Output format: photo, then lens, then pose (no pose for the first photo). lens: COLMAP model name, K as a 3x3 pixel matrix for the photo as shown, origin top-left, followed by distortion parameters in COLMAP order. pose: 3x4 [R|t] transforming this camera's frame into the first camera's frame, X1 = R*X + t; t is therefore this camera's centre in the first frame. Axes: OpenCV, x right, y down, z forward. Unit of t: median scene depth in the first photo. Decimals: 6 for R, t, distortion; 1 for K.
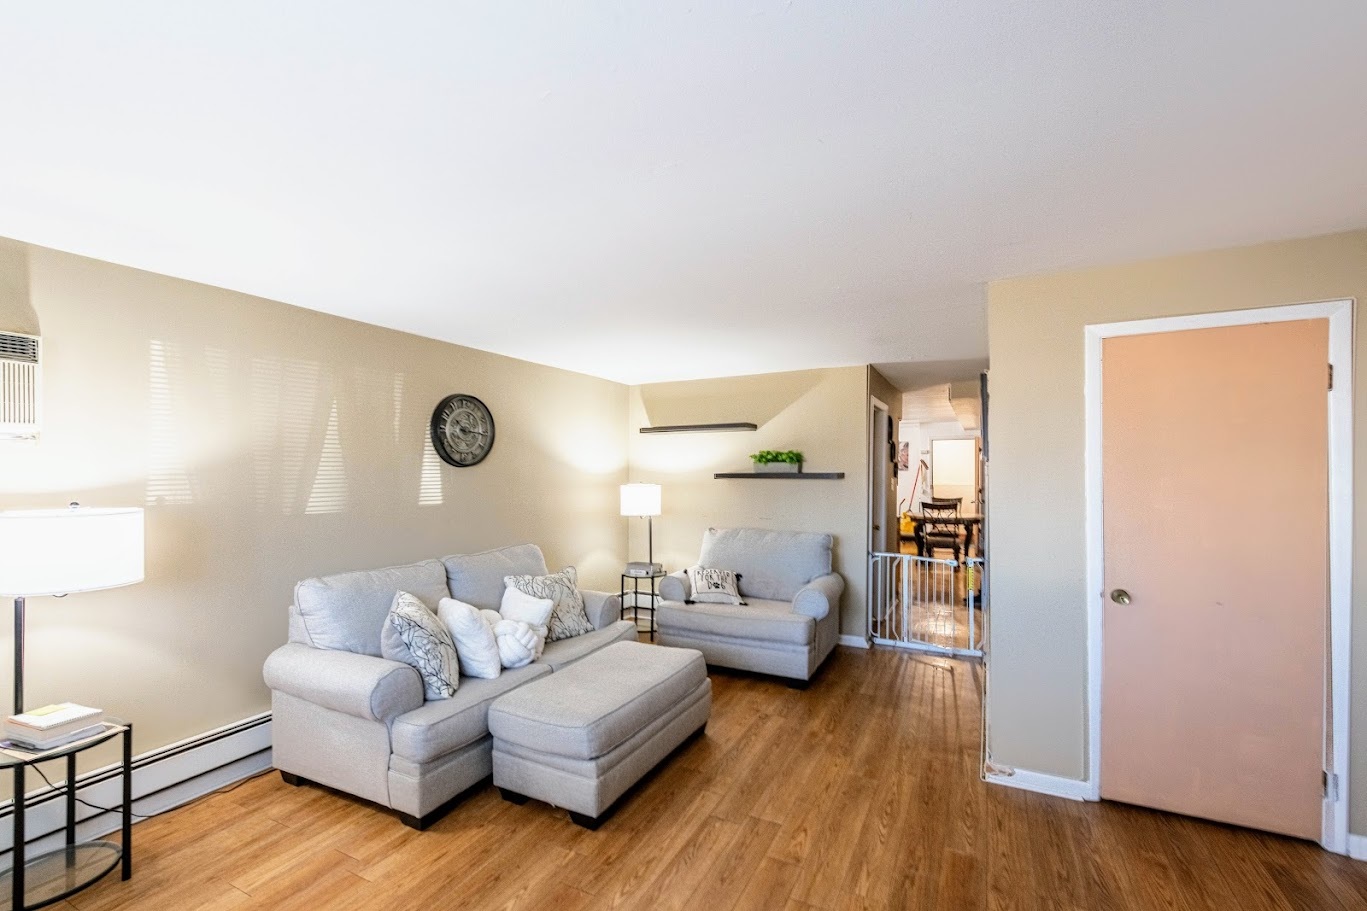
lens RADIAL K [[581.4, 0, 686.2], [0, 581.4, 468.4], [0, 0, 1]] dist [0.002434, -0.000235]
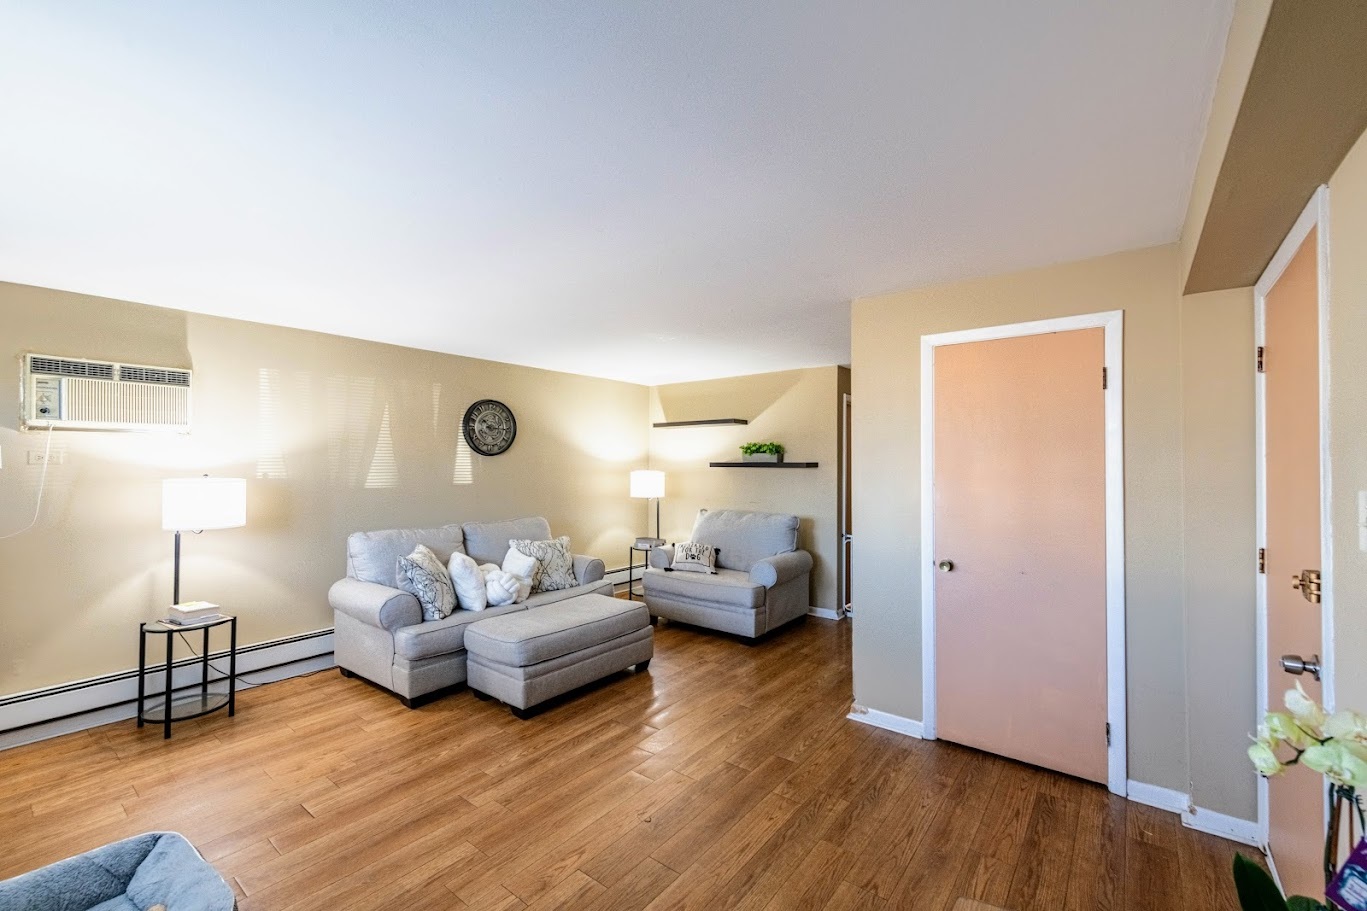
lens RADIAL K [[581.4, 0, 708.5], [0, 581.4, 456.6], [0, 0, 1]] dist [0.002434, -0.000235]
pose [[0.981672, 0.004114, -0.190532, 0.469796], [-0.005871, 0.999945, -0.008655, 0.012300], [0.190486, 0.009615, 0.981643, -0.235853]]
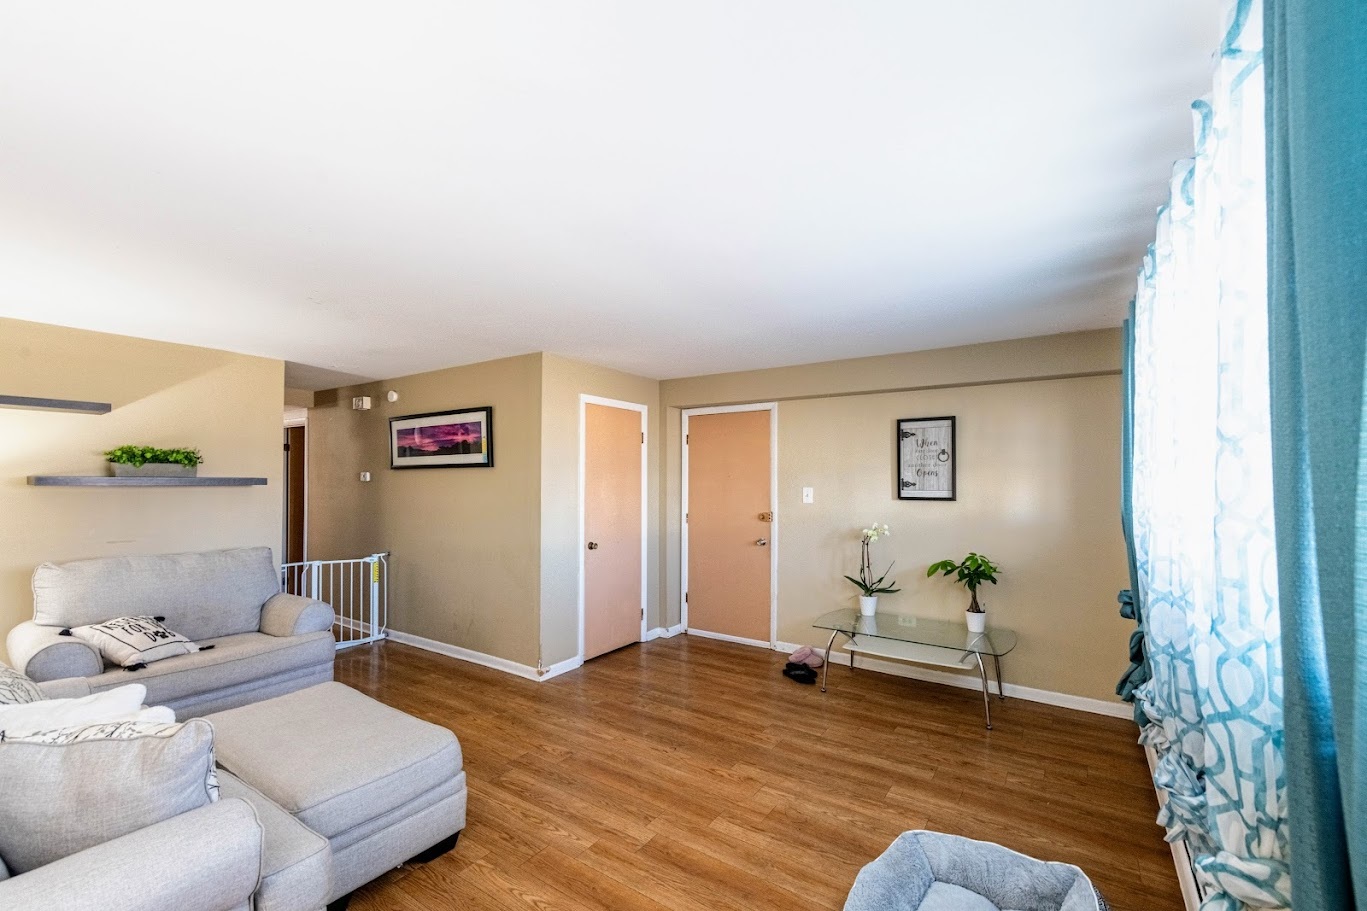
lens RADIAL K [[581.4, 0, 688.9], [0, 581.4, 473.4], [0, 0, 1]] dist [0.002434, -0.000235]
pose [[0.115224, 0.014930, 0.993227, -0.973850], [-0.008750, 0.999864, -0.014014, 0.014322], [-0.993301, -0.007075, 0.115339, 0.460831]]
